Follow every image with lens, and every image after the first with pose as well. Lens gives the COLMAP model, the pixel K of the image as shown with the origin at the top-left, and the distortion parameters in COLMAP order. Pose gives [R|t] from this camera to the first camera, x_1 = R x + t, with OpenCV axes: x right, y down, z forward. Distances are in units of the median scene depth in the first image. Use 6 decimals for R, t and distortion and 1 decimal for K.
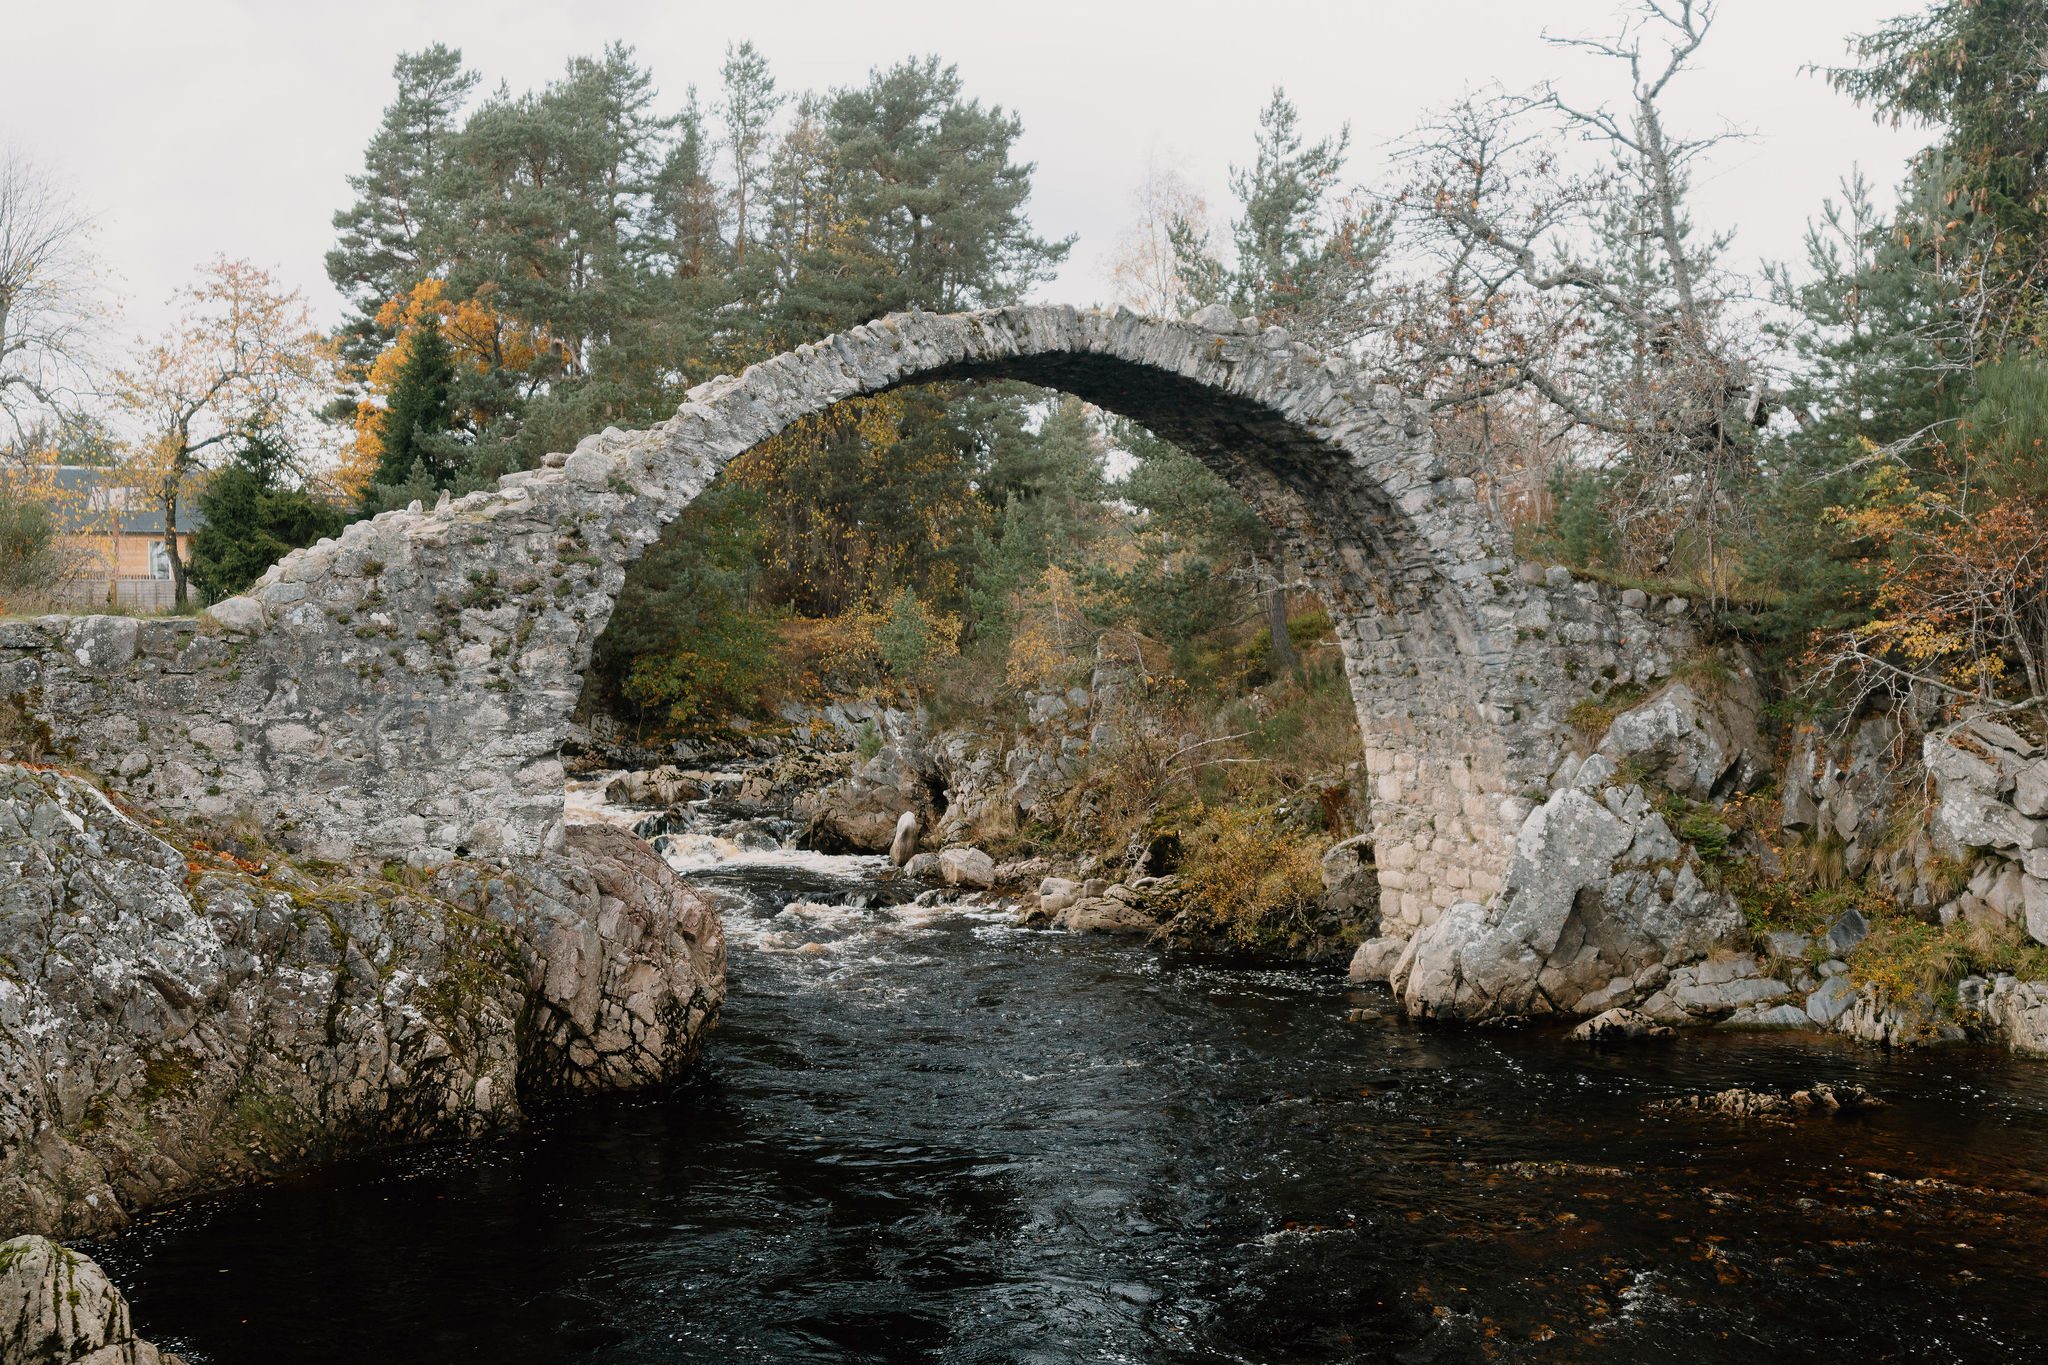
lens RADIAL K [[2057.9, 0, 1022.3], [0, 2057.9, 693.2], [0, 0, 1]] dist [0.007040, 0.000000]
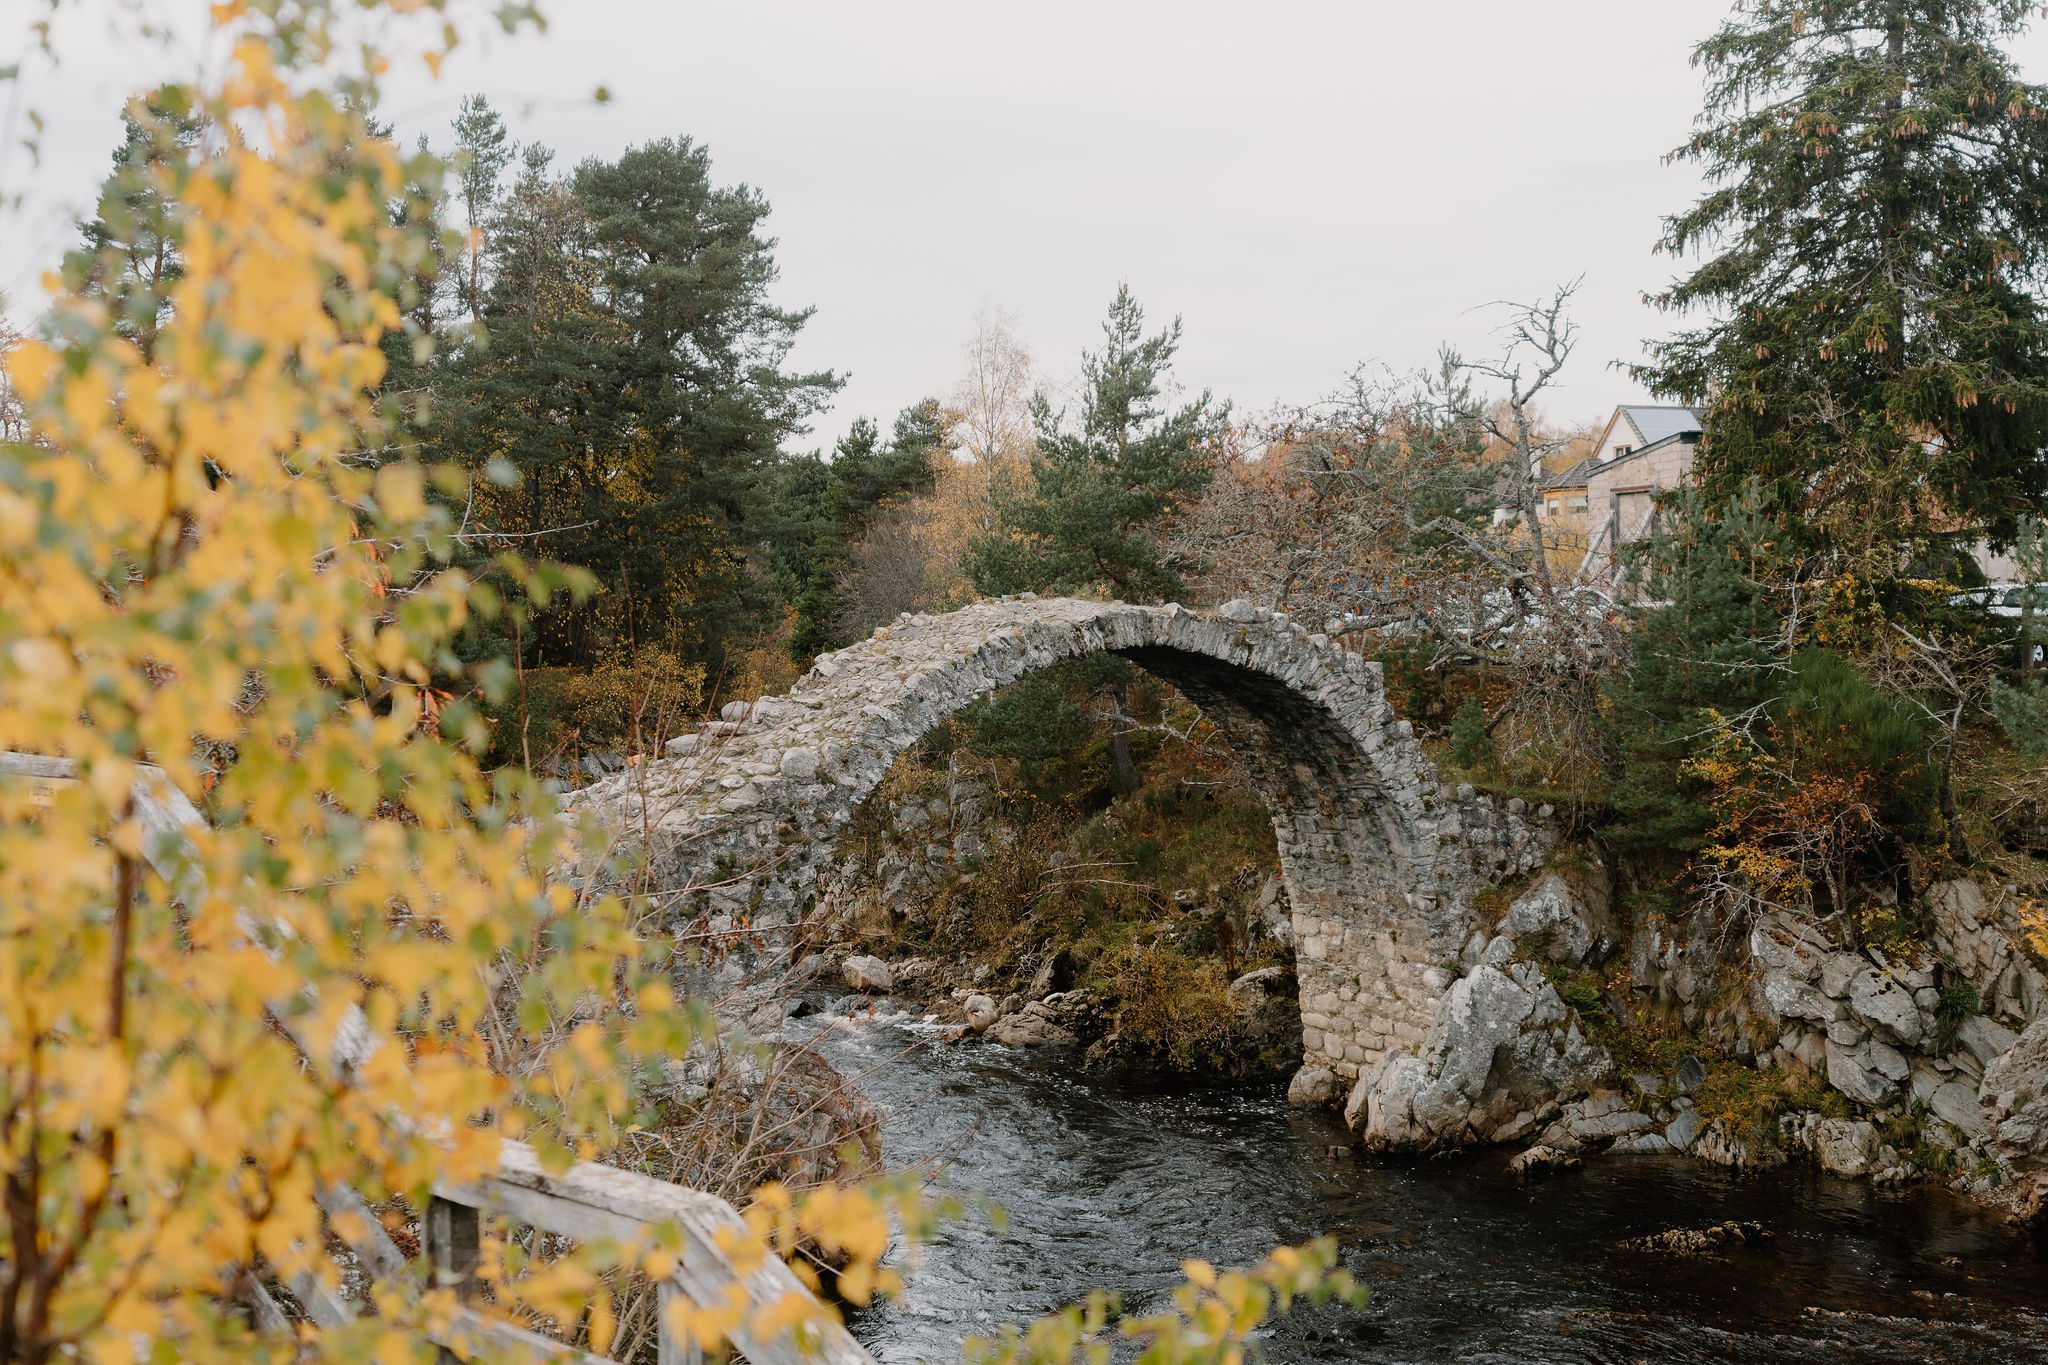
lens RADIAL K [[2057.9, 0, 1023.1], [0, 2057.9, 673.9], [0, 0, 1]] dist [0.007040, 0.000000]
pose [[0.976854, -0.000547, 0.213907, -0.293826], [-0.003083, 0.999857, 0.016638, -0.157660], [-0.213886, -0.016912, 0.976712, -0.194799]]
